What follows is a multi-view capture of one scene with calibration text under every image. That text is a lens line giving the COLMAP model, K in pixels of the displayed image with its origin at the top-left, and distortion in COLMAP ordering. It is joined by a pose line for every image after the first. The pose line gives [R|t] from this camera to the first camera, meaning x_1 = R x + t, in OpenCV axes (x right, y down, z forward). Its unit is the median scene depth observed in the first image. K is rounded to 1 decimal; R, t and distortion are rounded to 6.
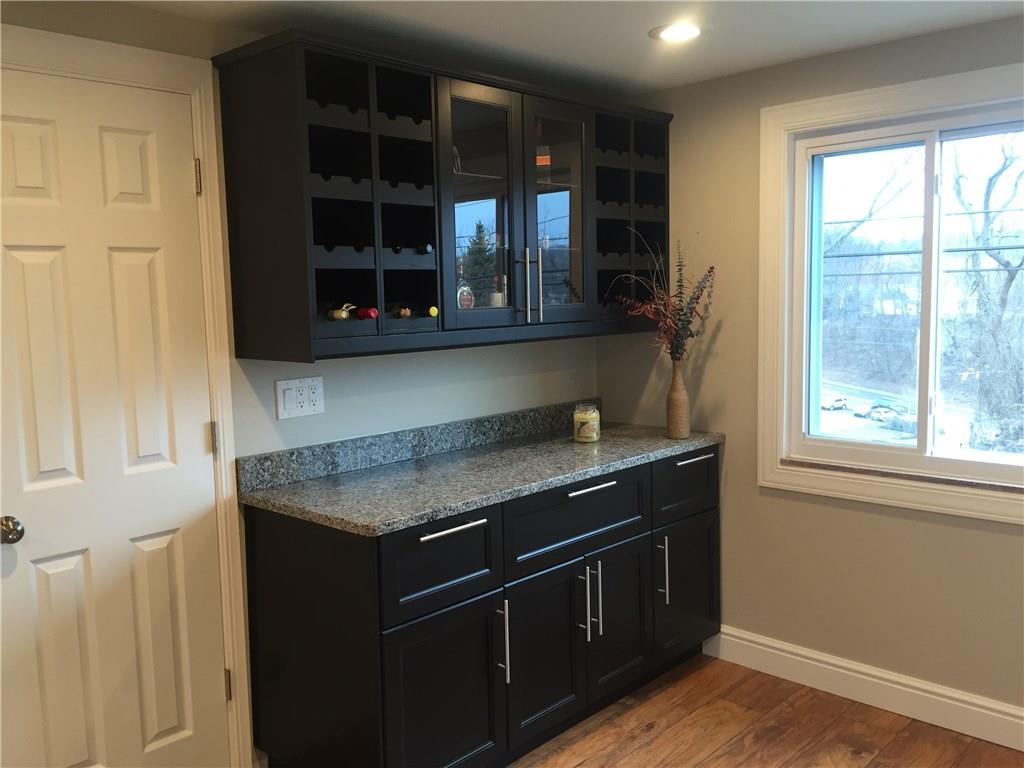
lens RADIAL K [[887.5, 0, 510.4], [0, 887.5, 384.9], [0, 0, 1]] dist [0.073861, -0.059621]
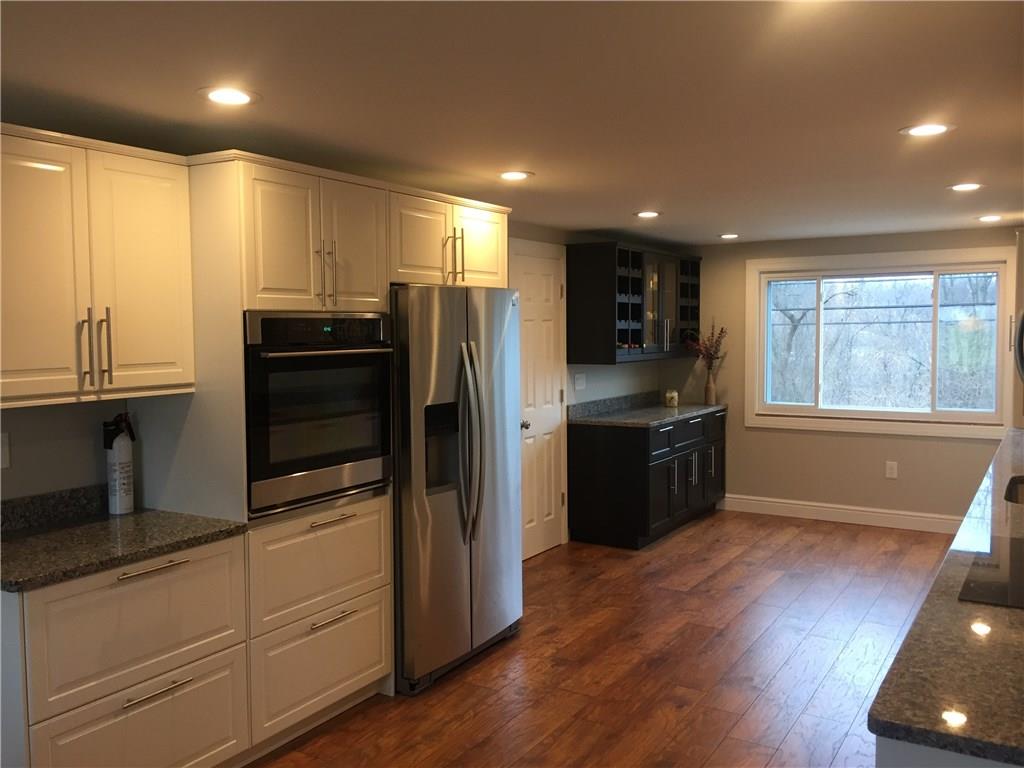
lens RADIAL K [[887.5, 0, 512.8], [0, 887.5, 379.9], [0, 0, 1]] dist [0.073861, -0.059621]
pose [[0.977565, 0.004234, 0.210590, -0.758487], [0.006438, 0.998730, -0.049965, 0.105544], [-0.210534, 0.050200, 0.976297, -1.054047]]
